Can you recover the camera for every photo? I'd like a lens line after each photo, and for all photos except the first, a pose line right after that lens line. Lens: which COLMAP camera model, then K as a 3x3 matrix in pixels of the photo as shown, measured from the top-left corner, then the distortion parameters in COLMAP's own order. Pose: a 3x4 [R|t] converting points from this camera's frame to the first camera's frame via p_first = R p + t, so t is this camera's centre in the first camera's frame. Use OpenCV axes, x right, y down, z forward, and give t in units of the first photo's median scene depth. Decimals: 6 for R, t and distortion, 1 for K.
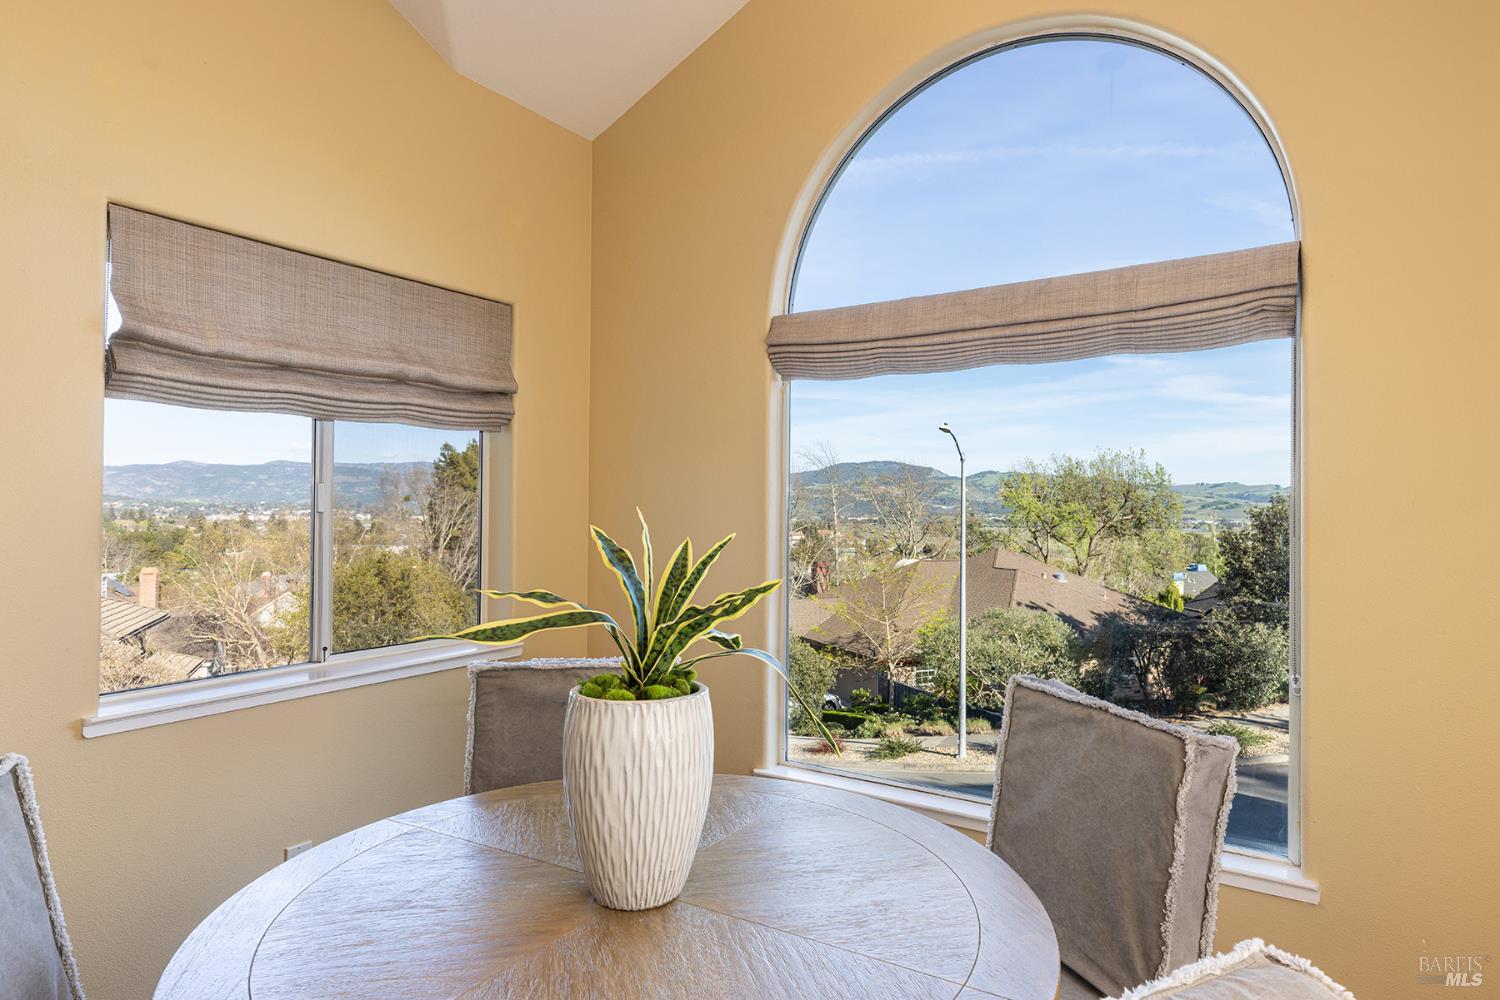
lens RADIAL K [[833.1, 0, 754.0], [0, 833.1, 506.1], [0, 0, 1]] dist [0.016686, -0.006954]
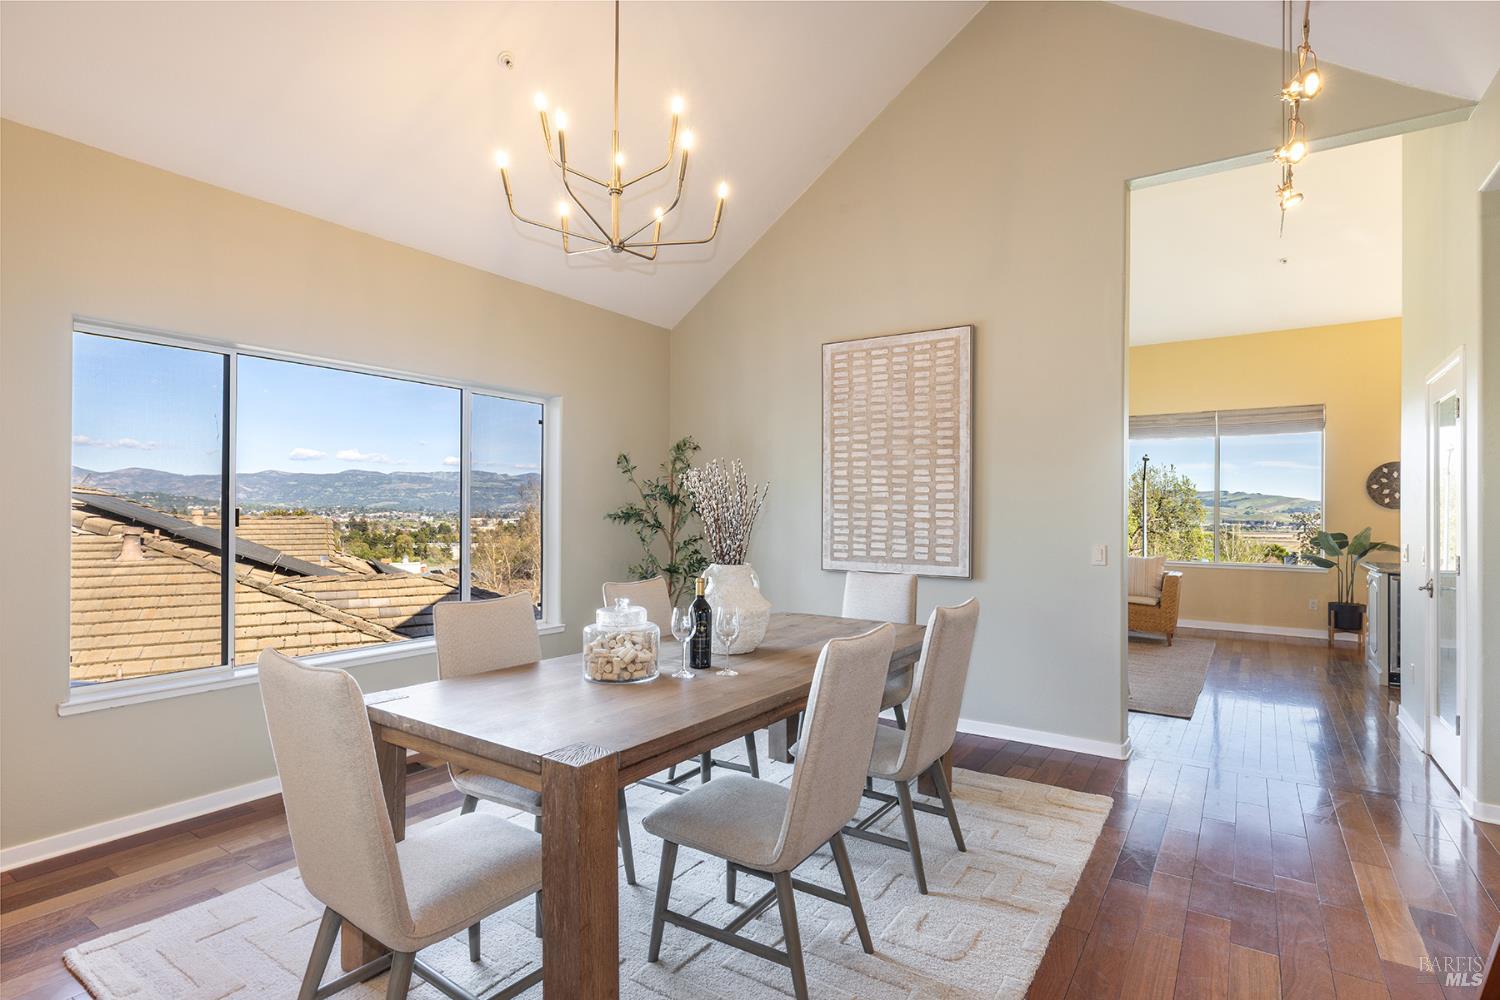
lens RADIAL K [[750.1, 0, 756.7], [0, 750.1, 508.5], [0, 0, 1]] dist [0.003799, -0.001822]
pose [[0.999950, 0.000028, 0.009961, -0.165317], [-0.000012, 0.999999, -0.001532, -0.001148], [-0.009961, 0.001532, 0.999949, -0.107104]]
